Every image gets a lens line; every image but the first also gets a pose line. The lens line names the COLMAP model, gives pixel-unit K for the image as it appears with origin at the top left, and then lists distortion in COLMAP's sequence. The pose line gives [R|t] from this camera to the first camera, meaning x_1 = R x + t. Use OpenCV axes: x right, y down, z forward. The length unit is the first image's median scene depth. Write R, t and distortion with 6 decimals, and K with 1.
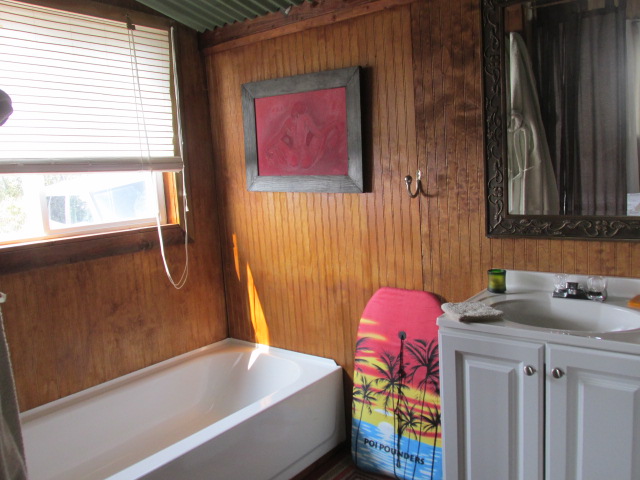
lens RADIAL K [[526.9, 0, 320.5], [0, 526.9, 240.3], [0, 0, 1]] dist [-0.008191, -0.000964]
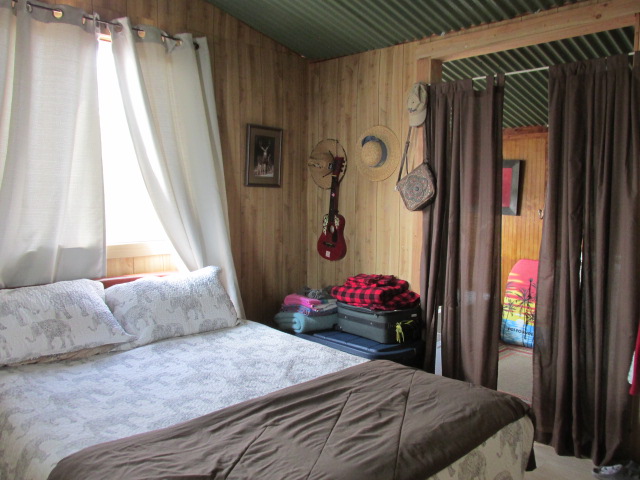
lens RADIAL K [[526.9, 0, 319.7], [0, 526.9, 239.5], [0, 0, 1]] dist [-0.008191, -0.000964]
pose [[0.988644, 0.081572, -0.126210, -0.452884], [-0.087348, 0.995337, -0.040920, 0.174345], [0.122284, 0.051479, 0.991159, -1.304109]]
